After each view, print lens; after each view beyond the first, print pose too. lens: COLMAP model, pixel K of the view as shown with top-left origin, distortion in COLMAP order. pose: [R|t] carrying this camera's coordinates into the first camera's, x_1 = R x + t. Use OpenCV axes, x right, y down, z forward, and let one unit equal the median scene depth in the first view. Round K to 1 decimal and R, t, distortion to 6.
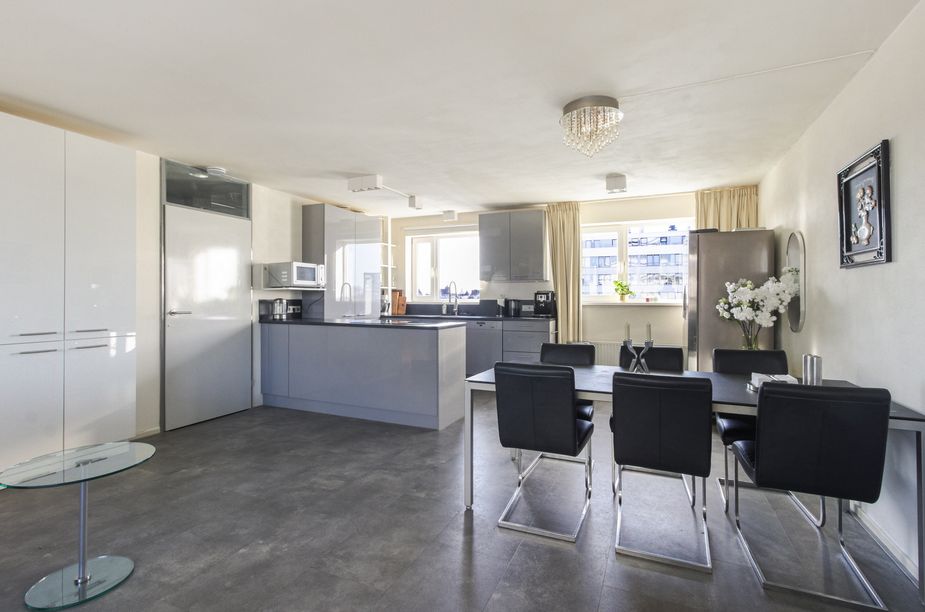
lens RADIAL K [[429.1, 0, 451.6], [0, 429.1, 292.4], [0, 0, 1]] dist [0.000519, -0.000322]
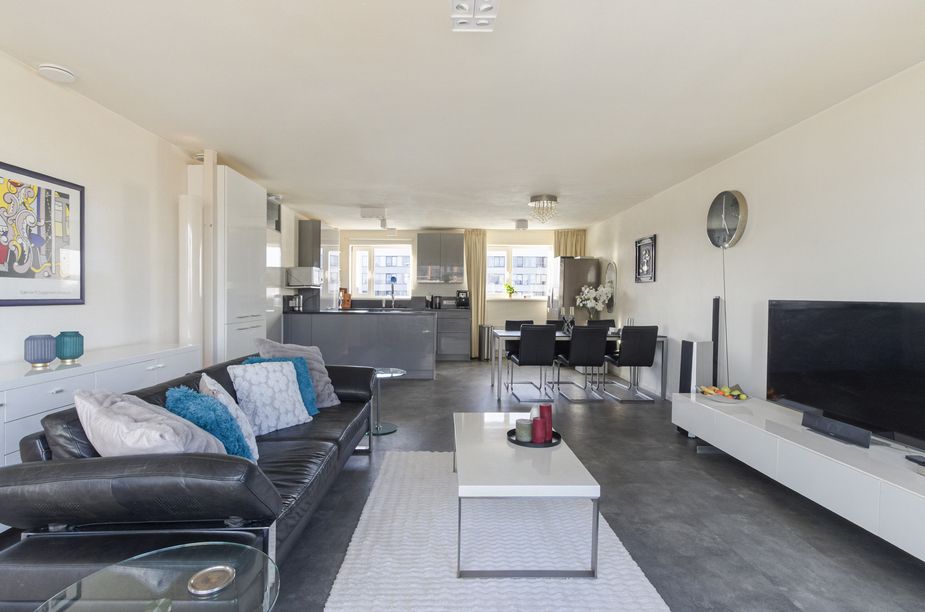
lens RADIAL K [[429.1, 0, 461.7], [0, 429.1, 307.1], [0, 0, 1]] dist [0.000519, -0.000322]
pose [[0.903423, -0.006333, 0.428704, -0.443720], [-0.010345, 0.999278, 0.036561, 0.000142], [-0.428626, -0.037465, 0.902705, -0.327806]]
